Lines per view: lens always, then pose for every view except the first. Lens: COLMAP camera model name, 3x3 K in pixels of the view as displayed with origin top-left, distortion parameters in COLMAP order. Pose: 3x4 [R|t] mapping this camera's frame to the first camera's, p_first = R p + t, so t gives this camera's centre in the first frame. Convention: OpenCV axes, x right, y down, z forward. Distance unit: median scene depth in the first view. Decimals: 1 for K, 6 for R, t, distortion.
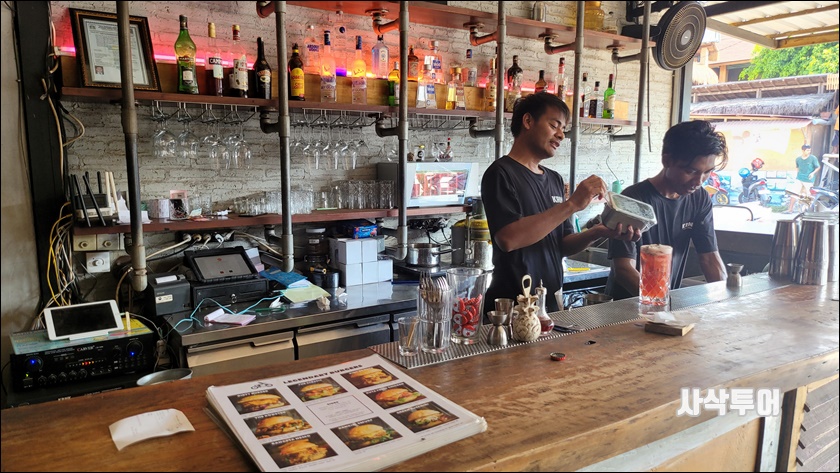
lens RADIAL K [[586.6, 0, 413.2], [0, 586.6, 243.7], [0, 0, 1]] dist [0.052753, -0.058225]
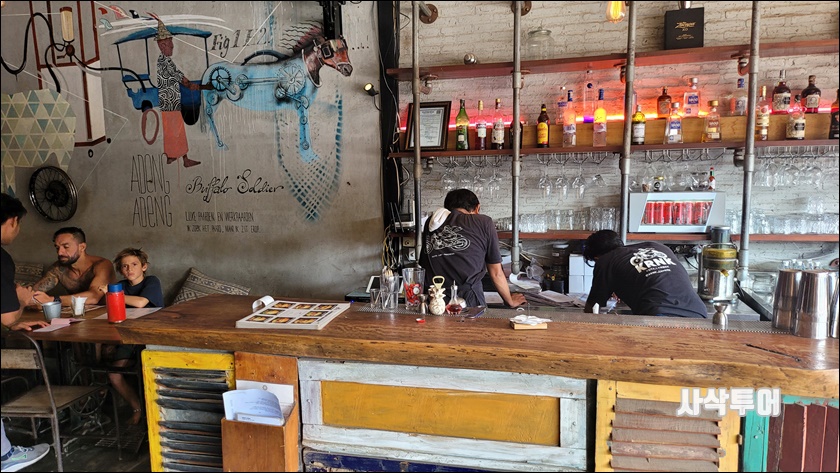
lens RADIAL K [[586.6, 0, 413.2], [0, 586.6, 243.7], [0, 0, 1]] dist [0.052753, -0.058225]
pose [[0.664747, 0.075760, -0.743217, 0.611068], [-0.088707, 0.995811, 0.022167, -0.030405], [0.741783, 0.051193, 0.668683, -0.084752]]
